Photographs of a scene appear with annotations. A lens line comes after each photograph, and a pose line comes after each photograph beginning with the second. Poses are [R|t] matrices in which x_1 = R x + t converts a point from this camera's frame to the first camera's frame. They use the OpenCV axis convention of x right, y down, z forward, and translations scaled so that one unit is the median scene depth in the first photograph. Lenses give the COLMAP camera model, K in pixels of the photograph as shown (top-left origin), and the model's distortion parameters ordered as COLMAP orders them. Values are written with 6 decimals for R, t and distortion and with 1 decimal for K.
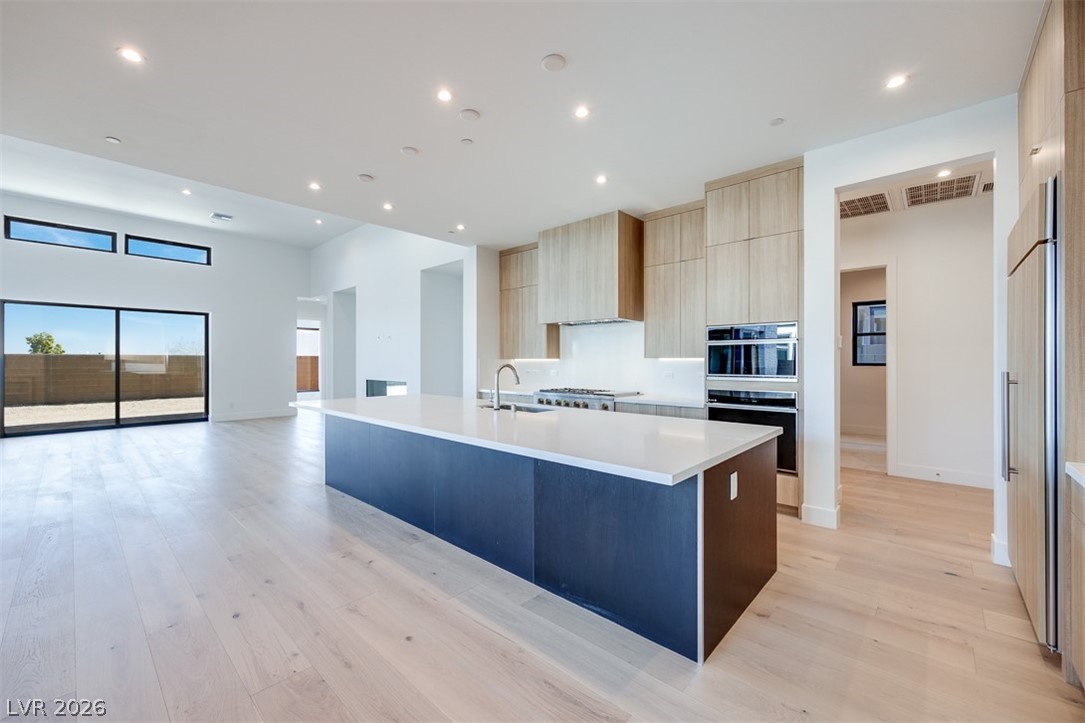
lens RADIAL K [[446.0, 0, 541.2], [0, 446.0, 358.5], [0, 0, 1]] dist [0.006502, 0.001255]
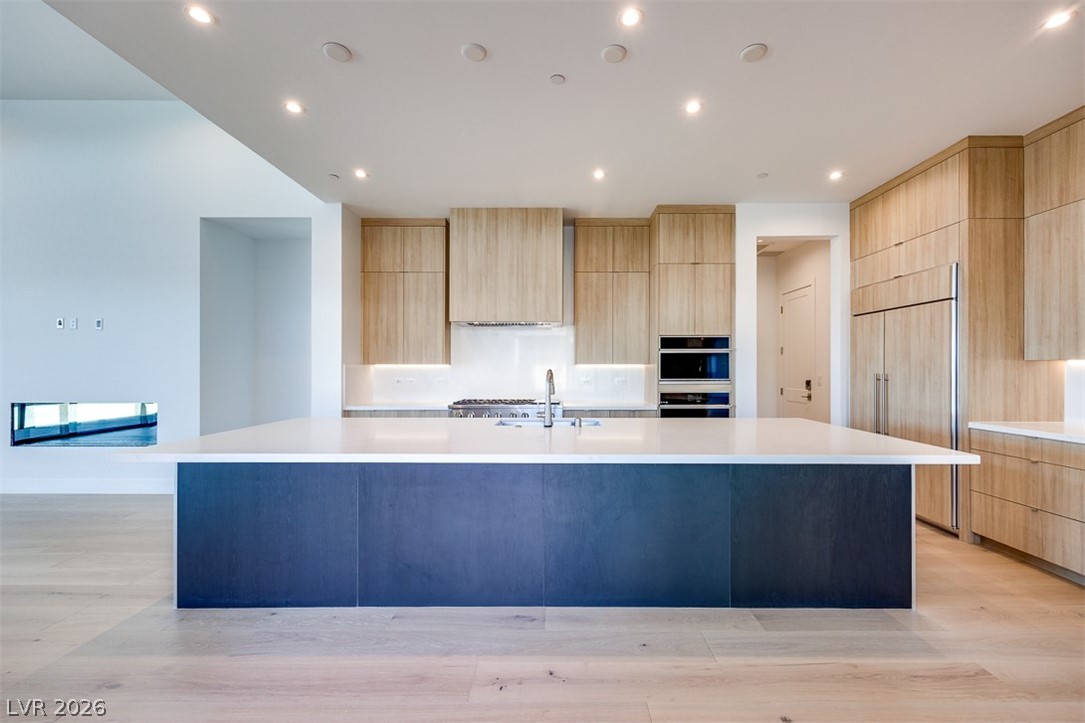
lens RADIAL K [[454.2, 0, 543.8], [0, 454.2, 368.8], [0, 0, 1]] dist [0.004123, 0.000085]
pose [[0.722901, 0.001636, 0.690950, -0.614413], [-0.003383, 0.999994, 0.001172, 0.009862], [-0.690943, -0.003185, 0.722902, 0.387358]]
